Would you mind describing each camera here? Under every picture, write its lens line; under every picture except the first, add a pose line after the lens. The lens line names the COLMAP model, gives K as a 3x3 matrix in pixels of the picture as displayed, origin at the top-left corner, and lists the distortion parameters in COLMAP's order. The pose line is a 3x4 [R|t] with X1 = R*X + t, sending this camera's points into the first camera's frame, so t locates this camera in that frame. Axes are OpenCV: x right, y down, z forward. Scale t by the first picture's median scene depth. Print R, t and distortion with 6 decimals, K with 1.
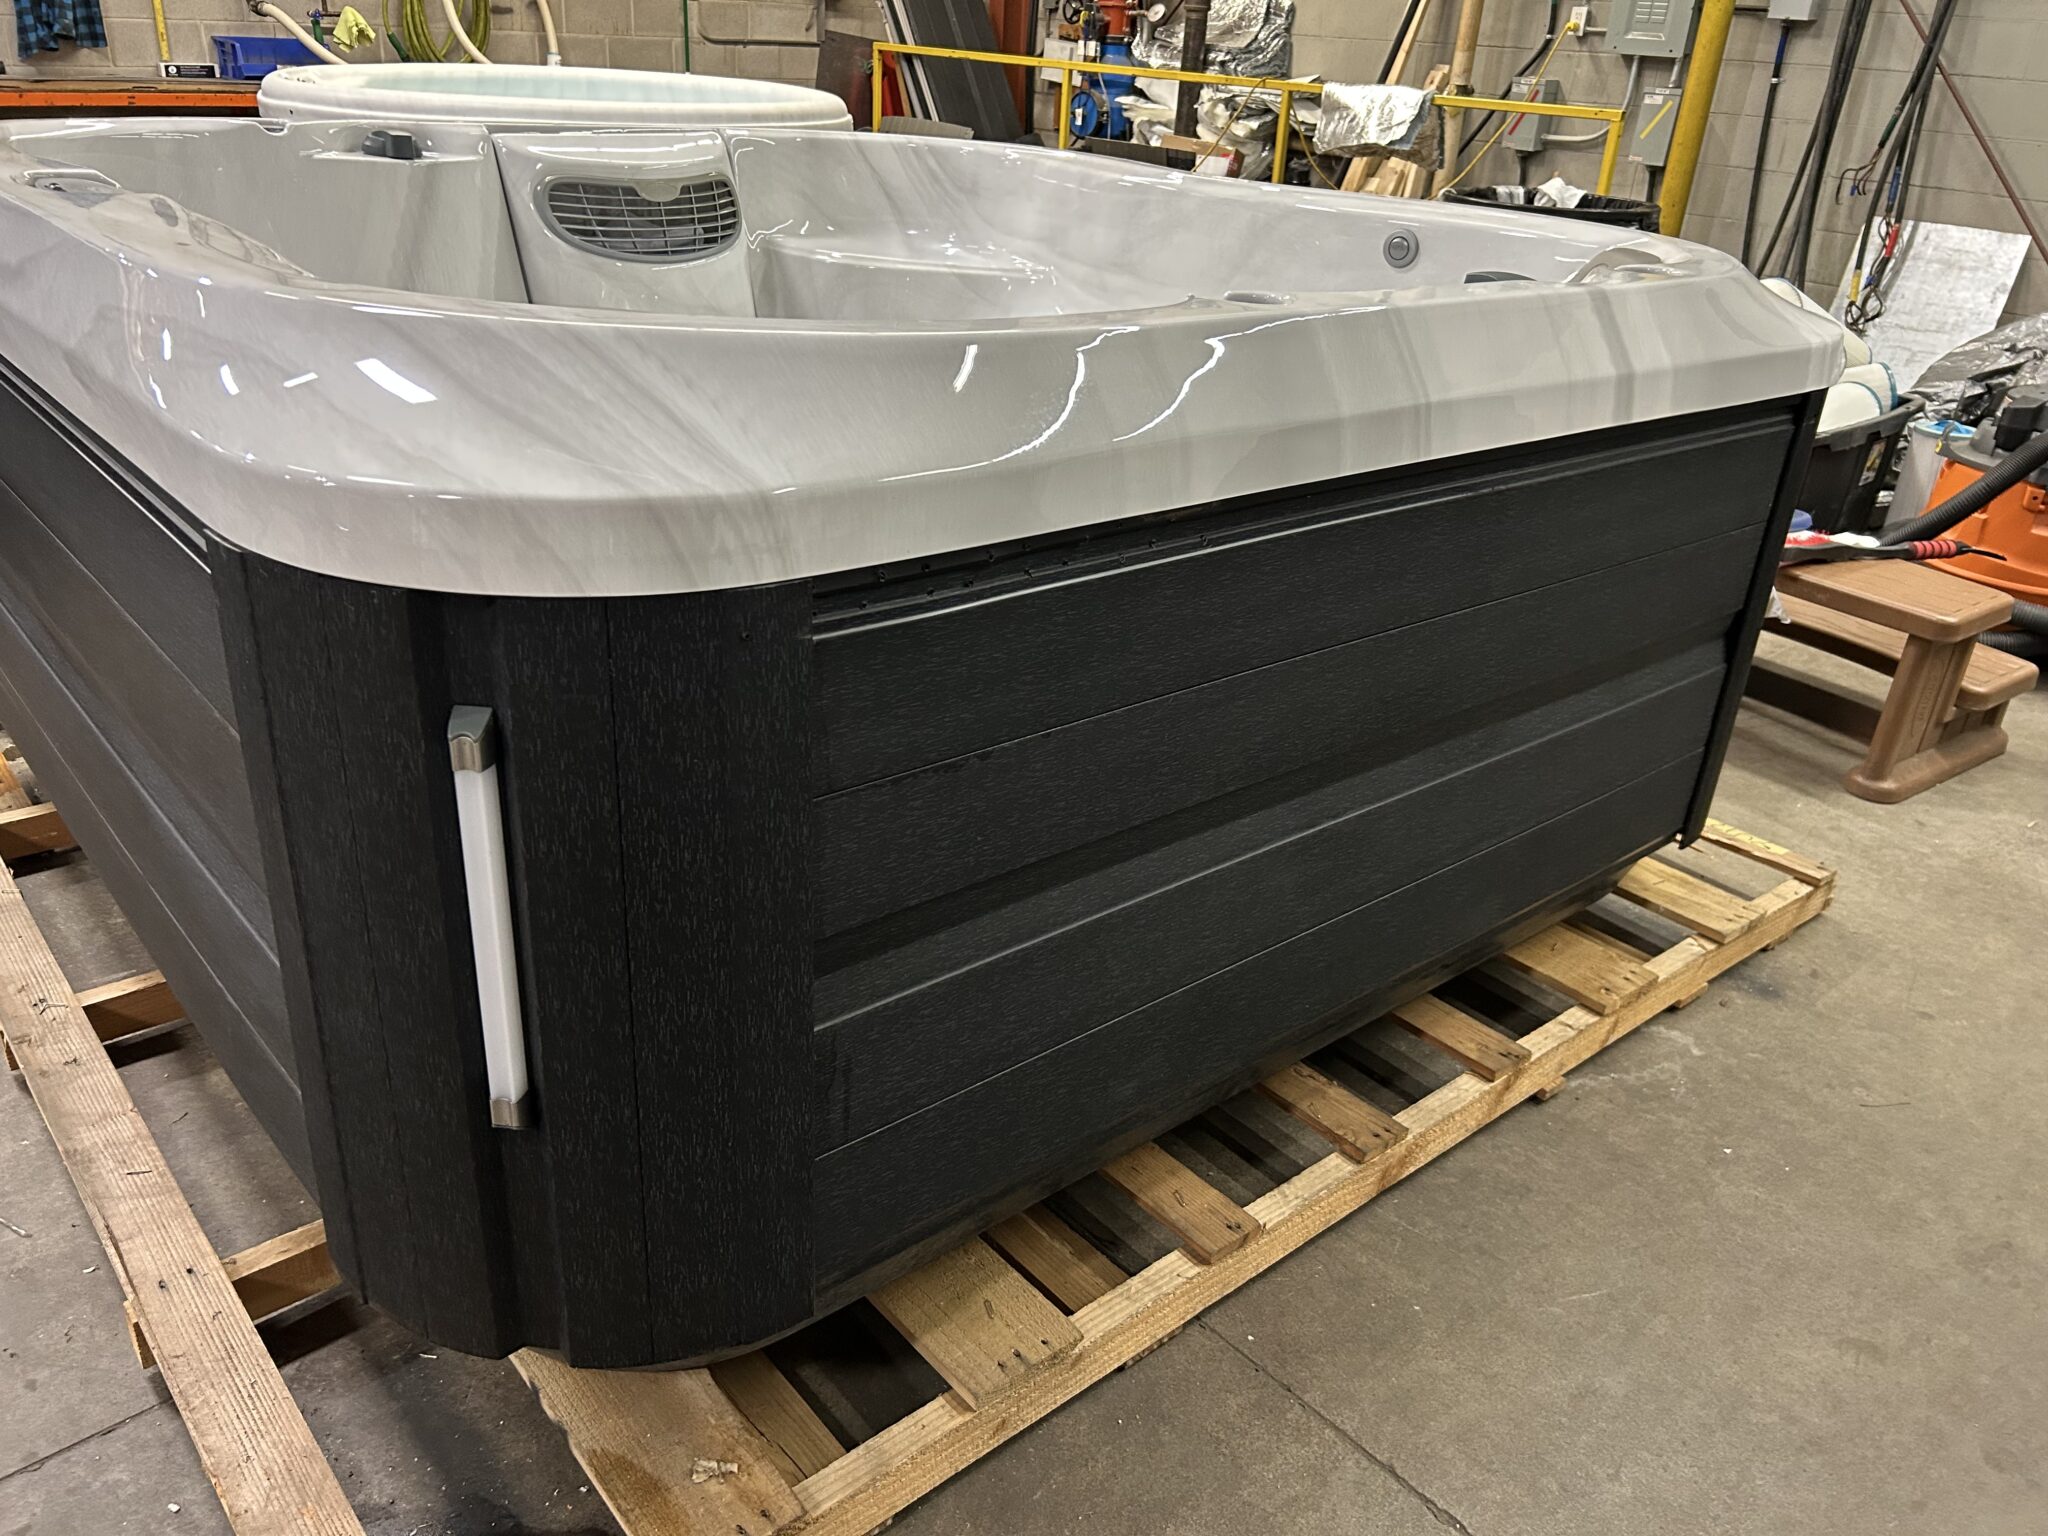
lens RADIAL K [[1556.2, 0, 1024.0], [0, 1556.2, 768.0], [0, 0, 1]] dist [0.068927, -0.078771]
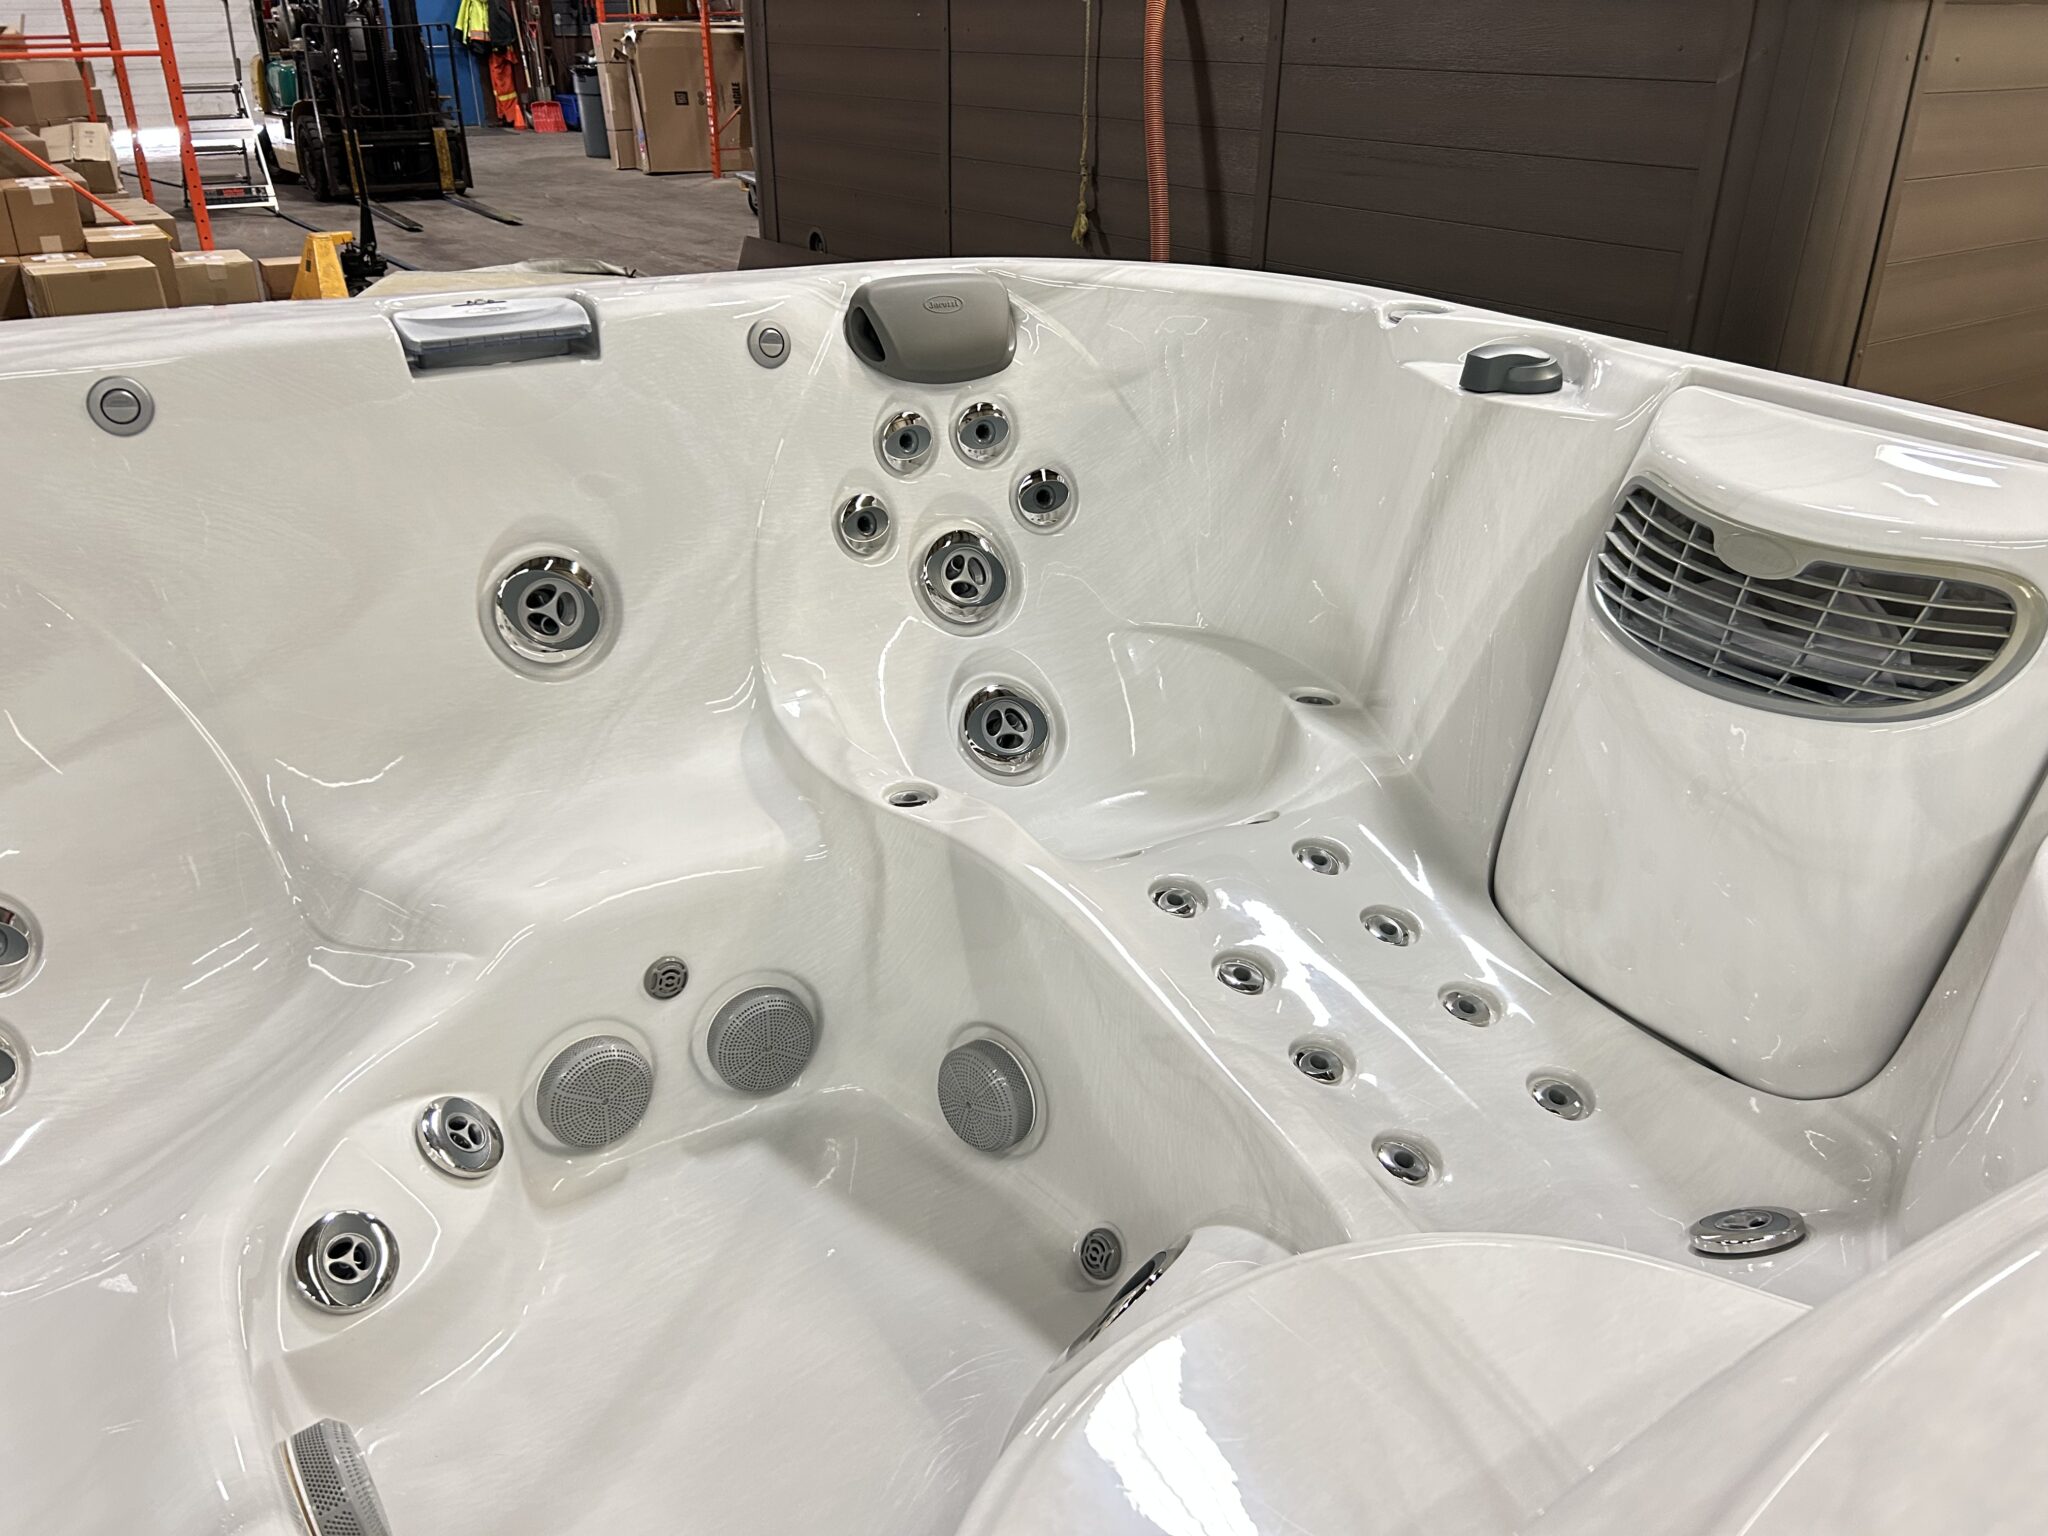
lens RADIAL K [[1556.2, 0, 1024.0], [0, 1556.2, 768.0], [0, 0, 1]] dist [0.068927, -0.078771]
pose [[-0.167728, 0.380784, -0.909324, 0.103729], [-0.448108, 0.792147, 0.414370, -0.165232], [0.878104, 0.476977, 0.037767, 0.327519]]
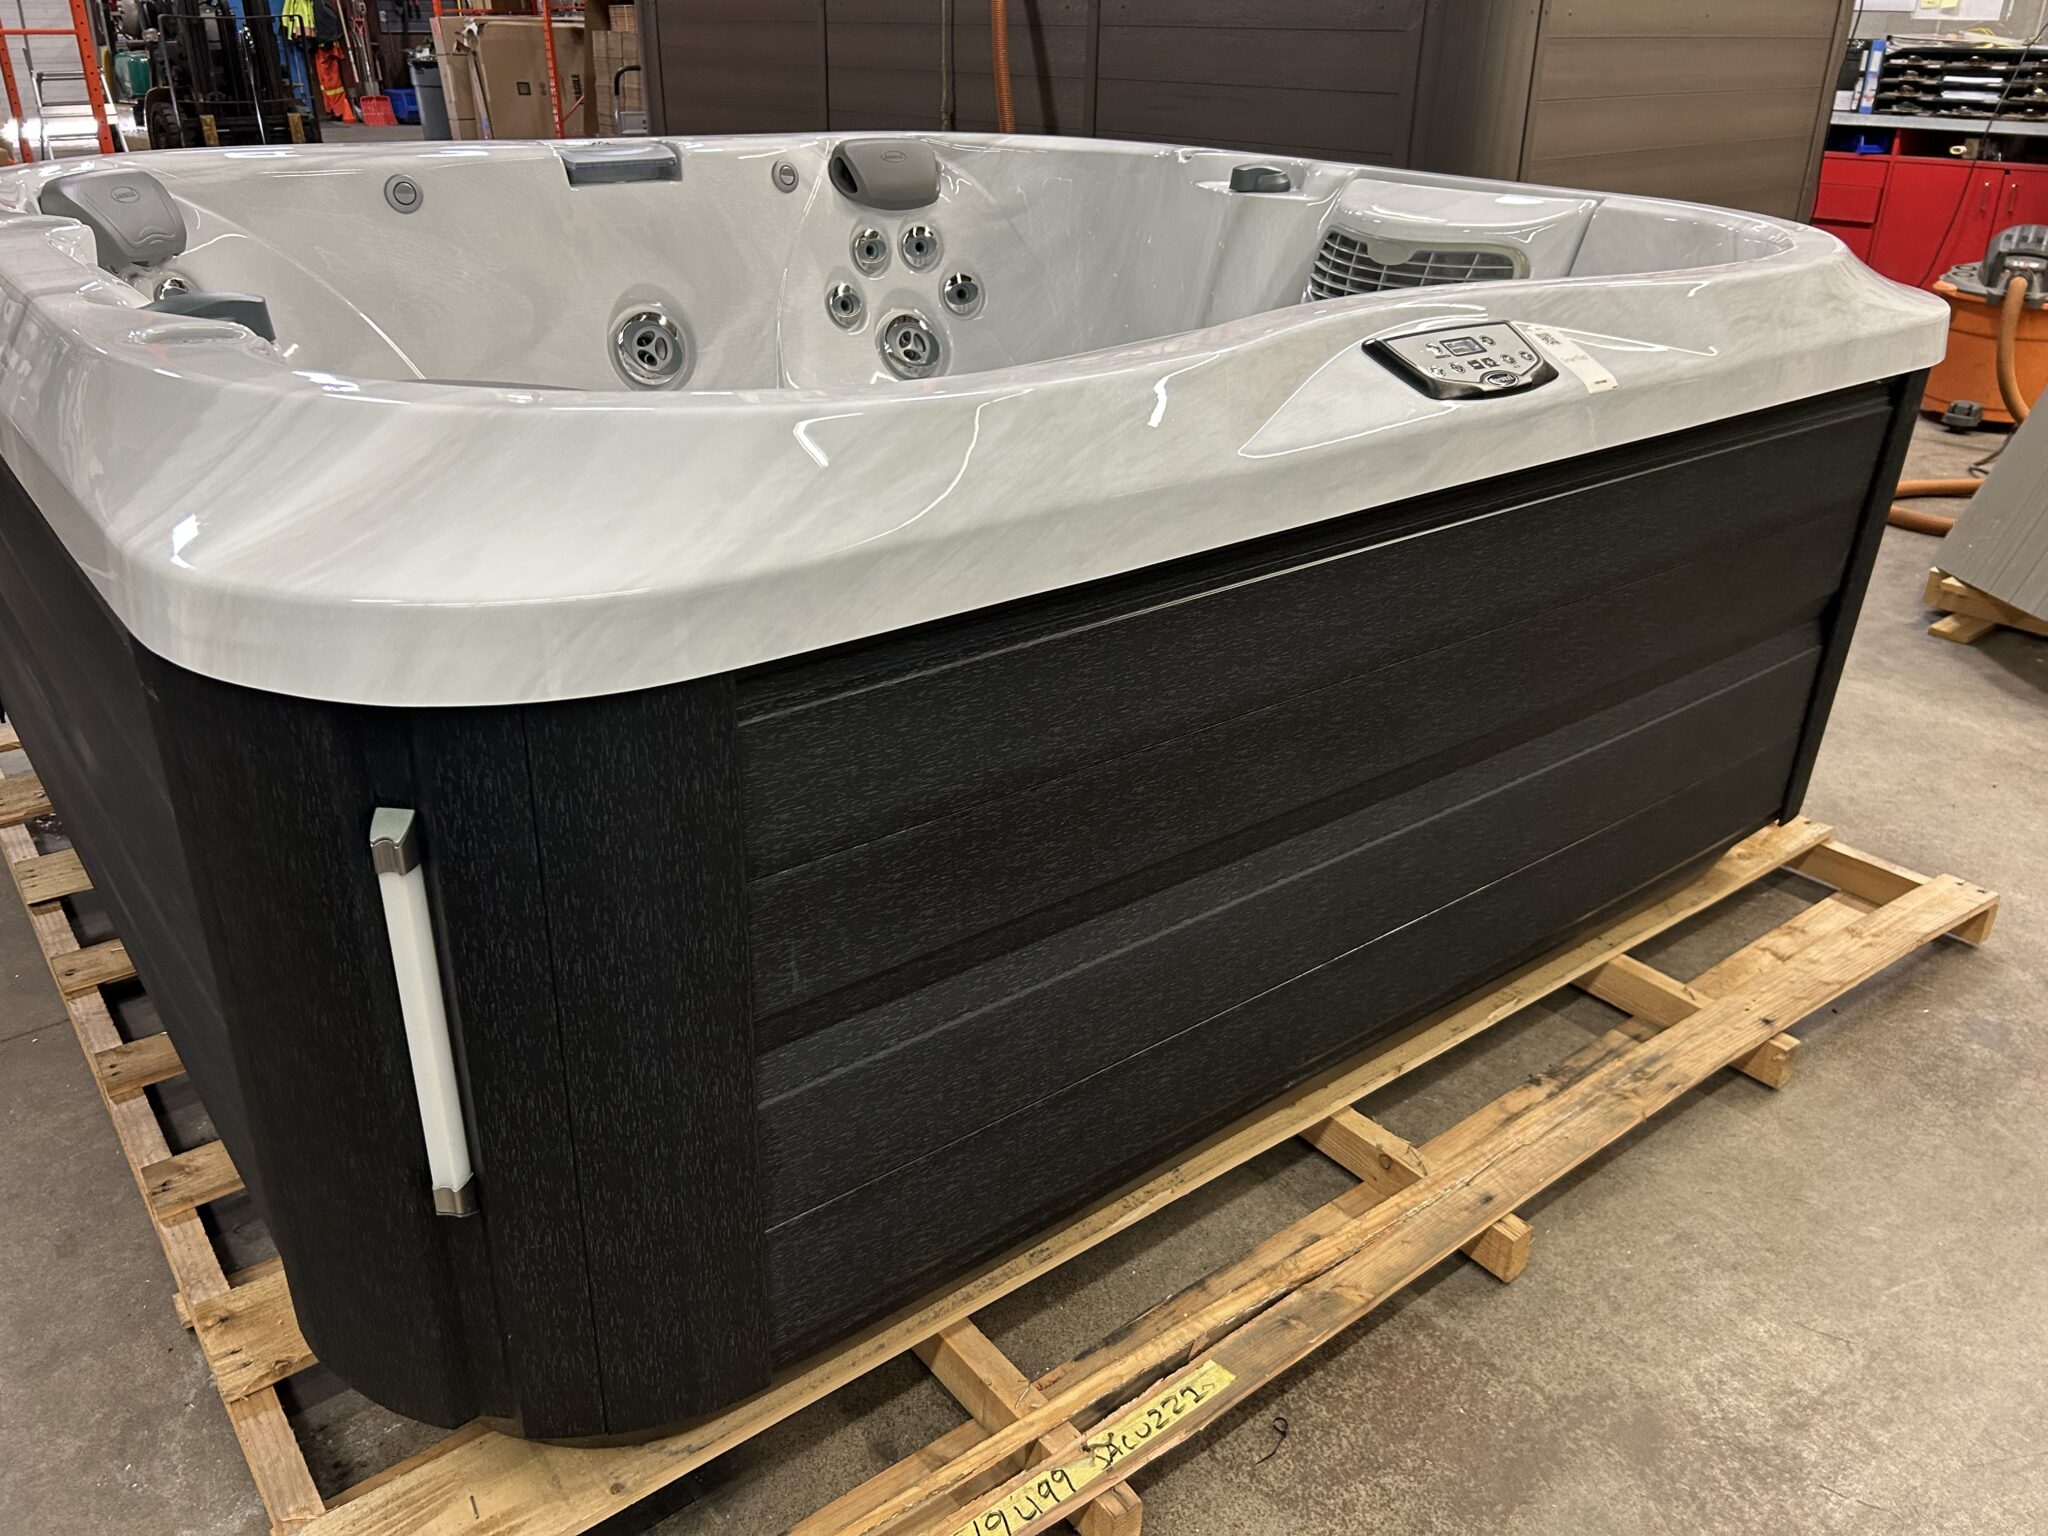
lens RADIAL K [[1557.5, 0, 1029.6], [0, 1557.5, 726.2], [0, 0, 1]] dist [0.066625, -0.076455]
pose [[-0.051322, 0.361091, -0.931117, 0.264557], [-0.452643, 0.822672, 0.343984, -0.144032], [0.890213, 0.439118, 0.121224, 0.334347]]
